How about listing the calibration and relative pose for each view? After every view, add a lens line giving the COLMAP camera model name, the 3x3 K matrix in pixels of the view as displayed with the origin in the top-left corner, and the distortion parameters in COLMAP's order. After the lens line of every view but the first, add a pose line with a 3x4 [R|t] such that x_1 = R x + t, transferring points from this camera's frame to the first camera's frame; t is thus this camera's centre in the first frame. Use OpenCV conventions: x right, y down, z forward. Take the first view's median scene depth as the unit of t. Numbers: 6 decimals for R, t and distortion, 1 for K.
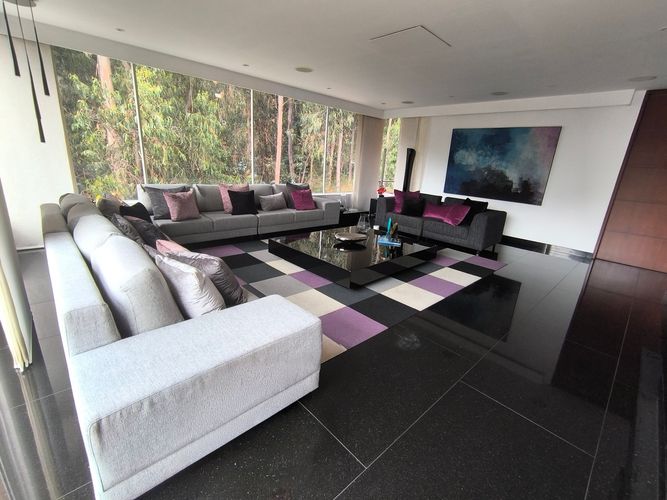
lens RADIAL K [[305.9, 0, 333.5], [0, 305.9, 250.0], [0, 0, 1]] dist [-0.001402, 0.000578]
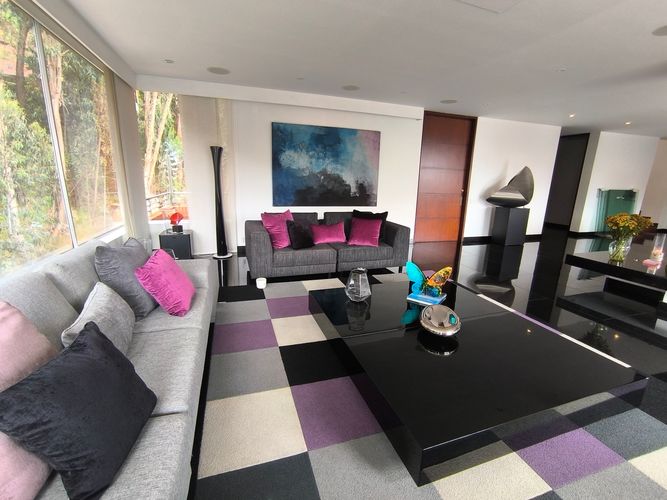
lens RADIAL K [[305.9, 0, 333.5], [0, 305.9, 250.0], [0, 0, 1]] dist [-0.001402, 0.000578]
pose [[0.426886, -0.266437, 0.864164, -0.304748], [0.254629, 0.952361, 0.167846, -0.201399], [-0.867717, 0.148390, 0.474392, 0.612382]]
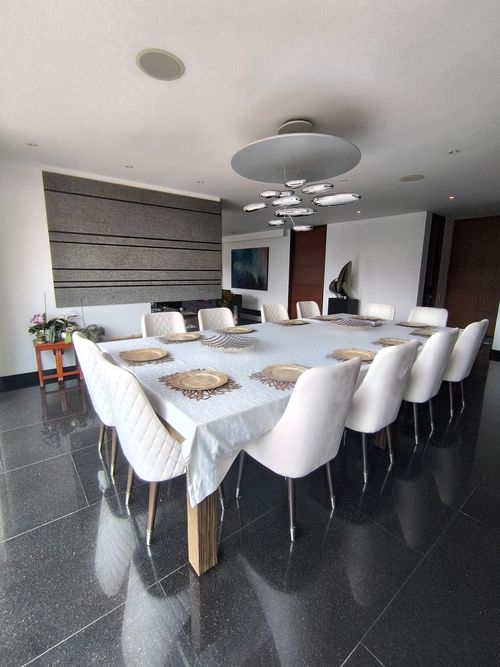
lens RADIAL K [[305.9, 0, 250.0], [0, 305.9, 333.5], [0, 0, 1]] dist [-0.001402, 0.000578]
pose [[0.995318, -0.041852, -0.087127, 0.680223], [0.033888, 0.995278, -0.090958, 0.236237], [0.090523, 0.087579, 0.992036, -0.669951]]
